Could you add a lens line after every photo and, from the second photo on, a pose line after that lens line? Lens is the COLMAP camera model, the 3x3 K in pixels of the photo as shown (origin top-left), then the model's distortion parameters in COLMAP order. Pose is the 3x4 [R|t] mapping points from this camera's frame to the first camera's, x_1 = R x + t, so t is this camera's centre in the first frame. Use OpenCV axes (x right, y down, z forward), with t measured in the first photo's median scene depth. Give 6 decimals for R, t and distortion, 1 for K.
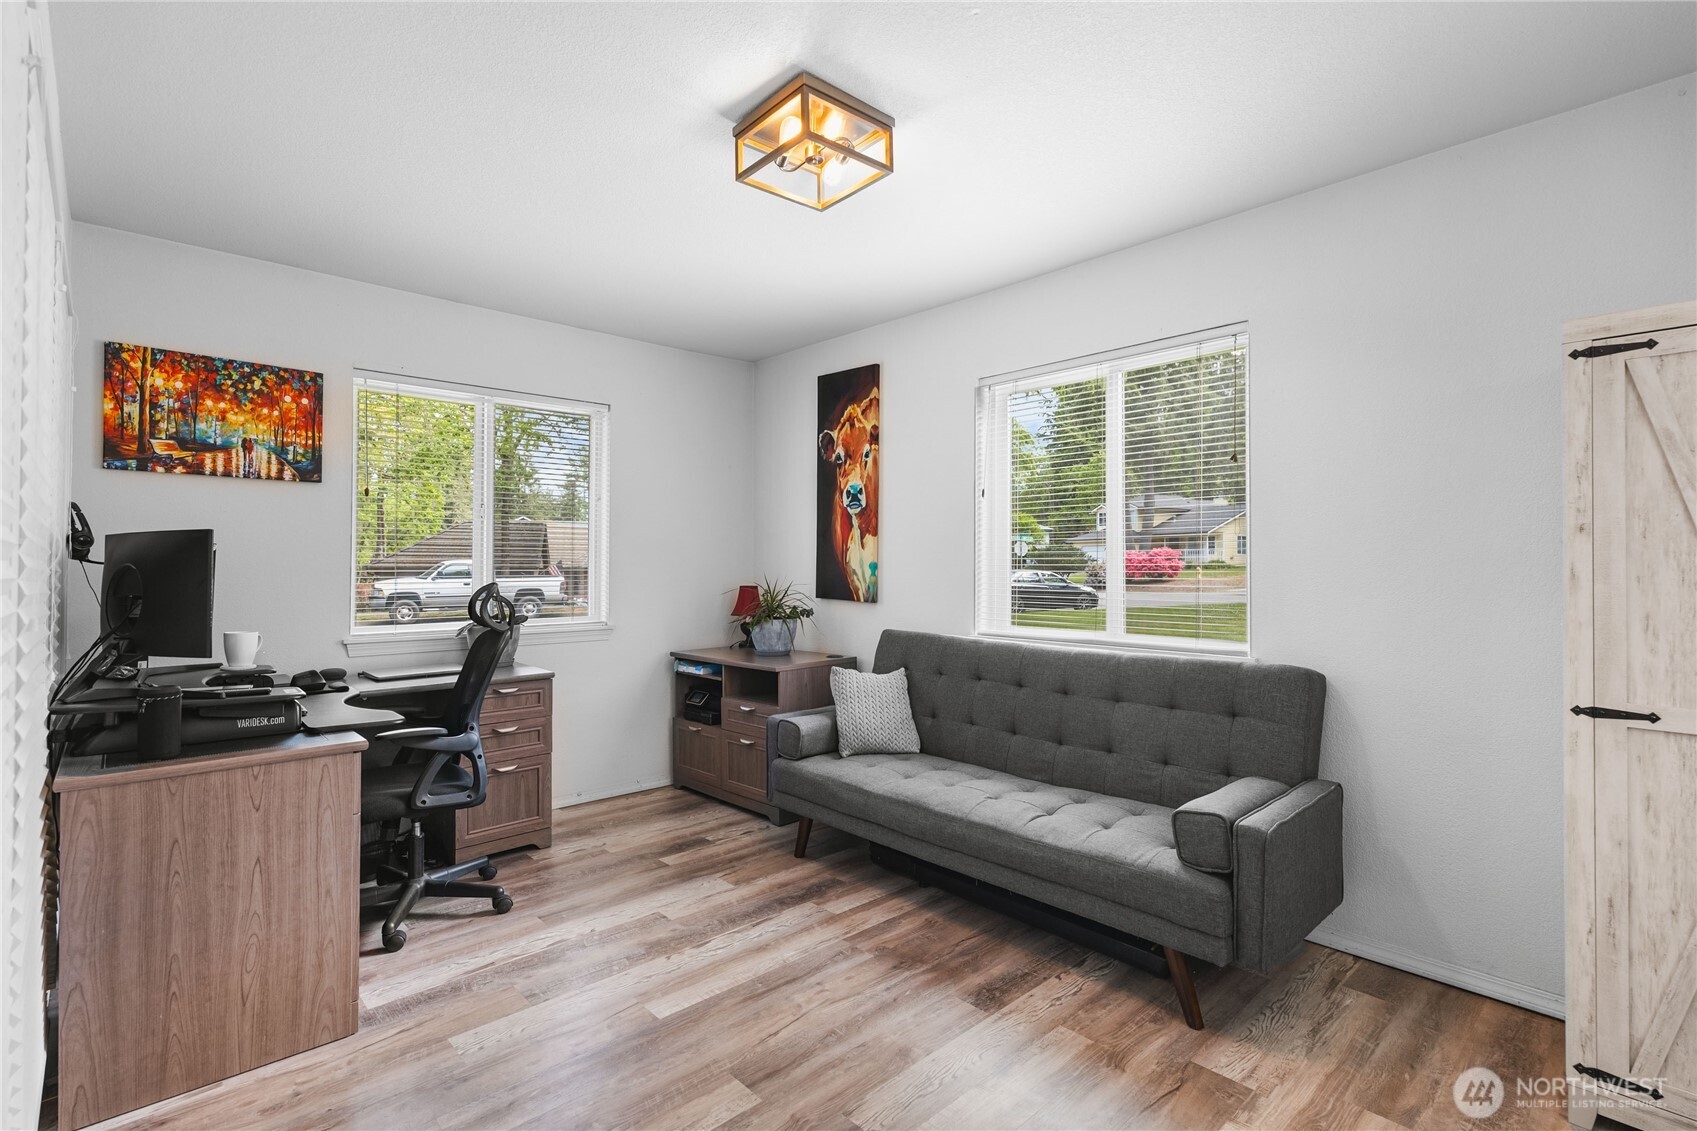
lens RADIAL K [[798.7, 0, 859.8], [0, 798.7, 561.3], [0, 0, 1]] dist [-0.000790, 0.003696]
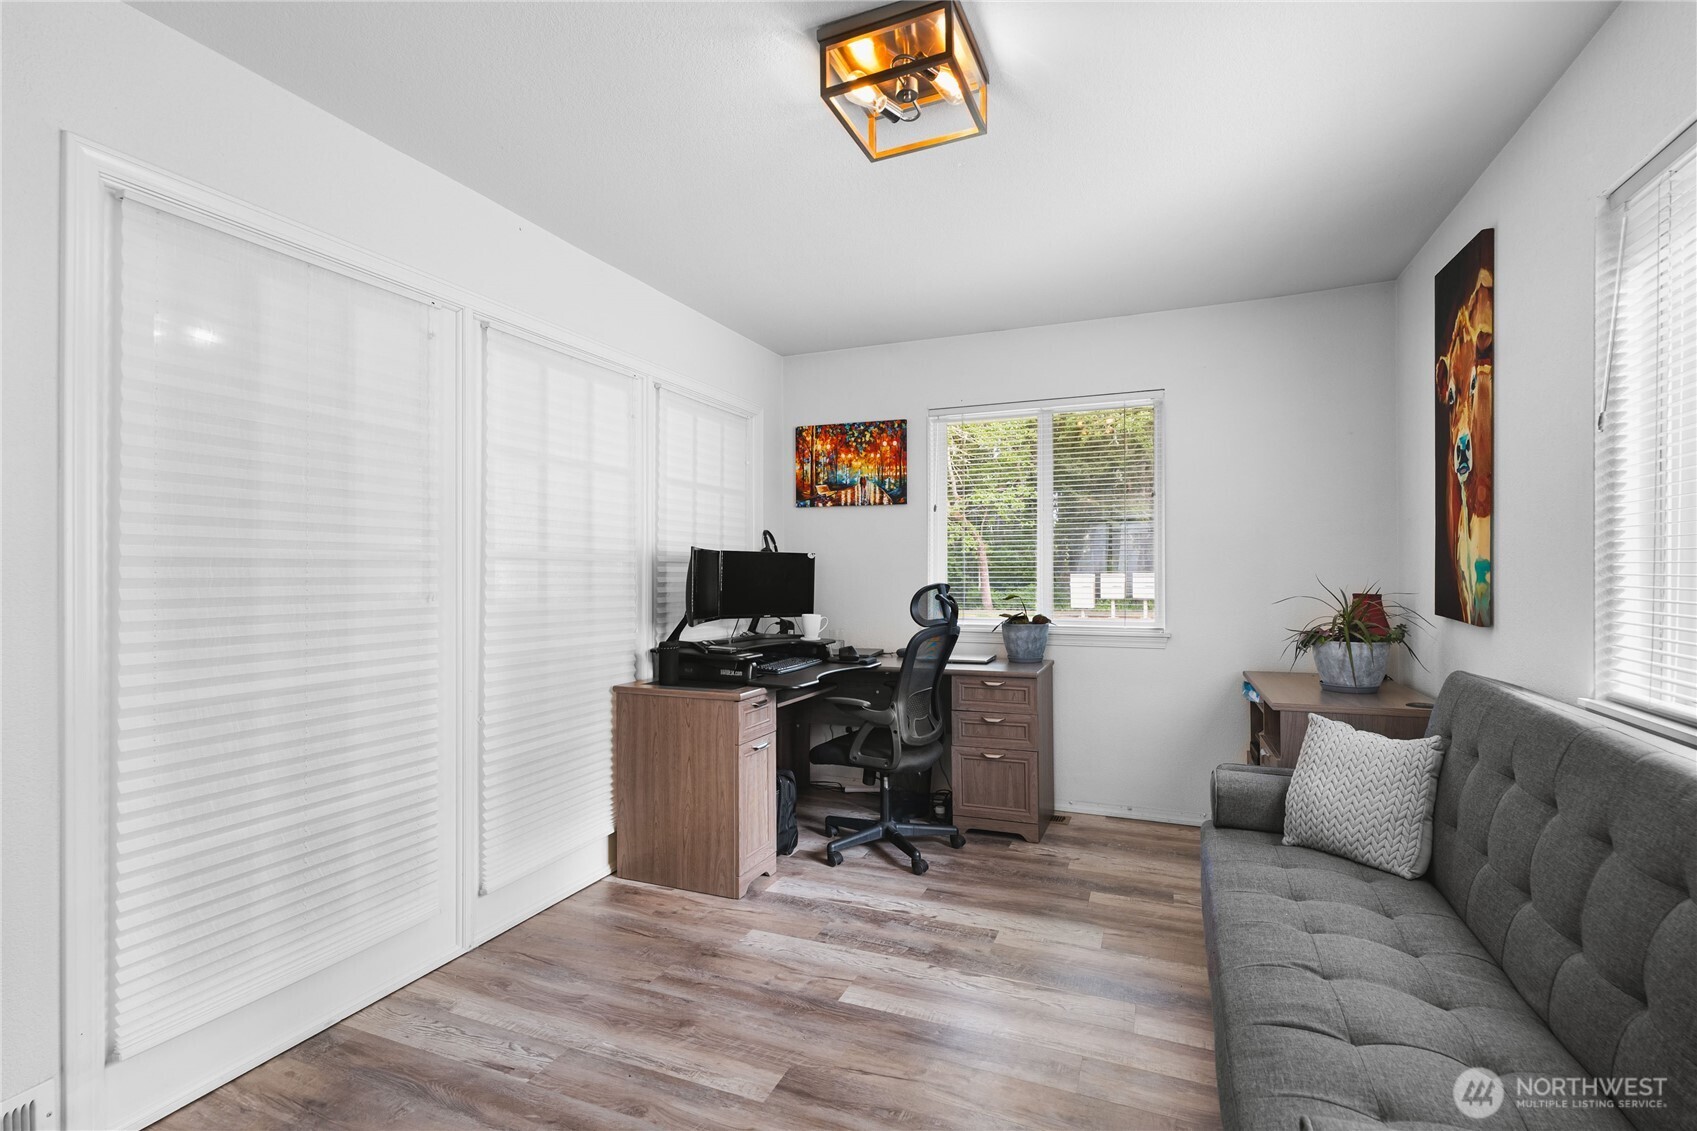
lens RADIAL K [[798.7, 0, 852.9], [0, 798.7, 569.4], [0, 0, 1]] dist [-0.000790, 0.003696]
pose [[0.402407, -0.000121, -0.915461, 0.511893], [0.009702, 0.999944, 0.004133, 0.001610], [0.915409, -0.010545, 0.402386, 0.429167]]
